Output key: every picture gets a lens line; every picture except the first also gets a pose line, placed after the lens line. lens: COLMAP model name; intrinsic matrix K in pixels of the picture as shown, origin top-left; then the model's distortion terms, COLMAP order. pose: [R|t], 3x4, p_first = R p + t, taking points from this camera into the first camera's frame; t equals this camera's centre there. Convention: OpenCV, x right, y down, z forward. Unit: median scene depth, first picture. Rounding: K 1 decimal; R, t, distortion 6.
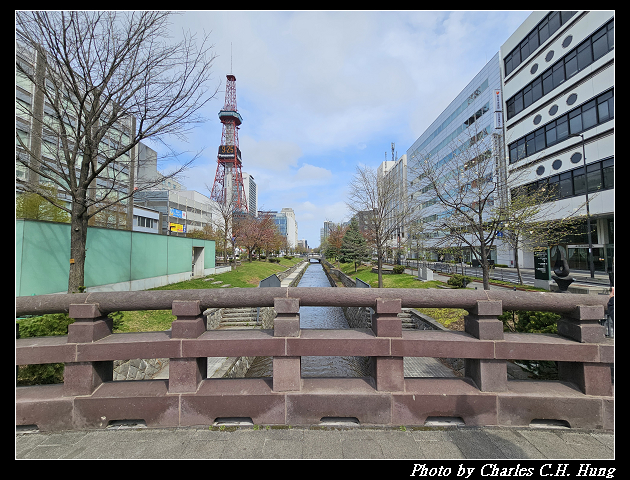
lens RADIAL K [[245.1, 0, 315.0], [0, 245.1, 240.0], [0, 0, 1]] dist [-0.000860, -0.000055]
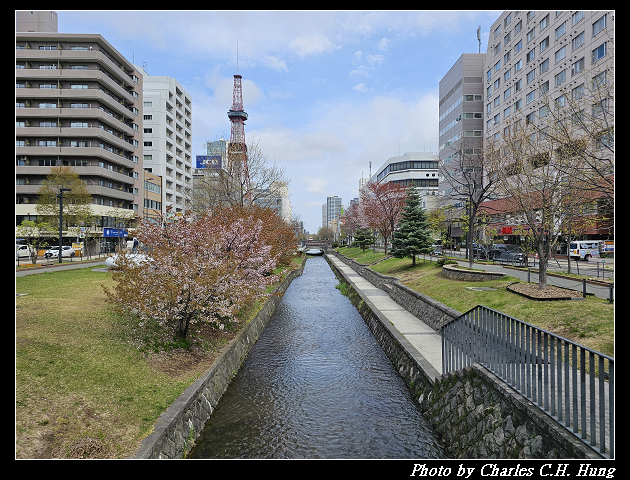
lens RADIAL K [[407.2, 0, 315.0], [0, 407.2, 240.0], [0, 0, 1]] dist [0.000960, 0.000129]
pose [[0.999805, 0.019639, -0.002135, 0.022007], [-0.019487, 0.998214, 0.056477, -0.046798], [0.003240, -0.056424, 0.998402, -0.912312]]
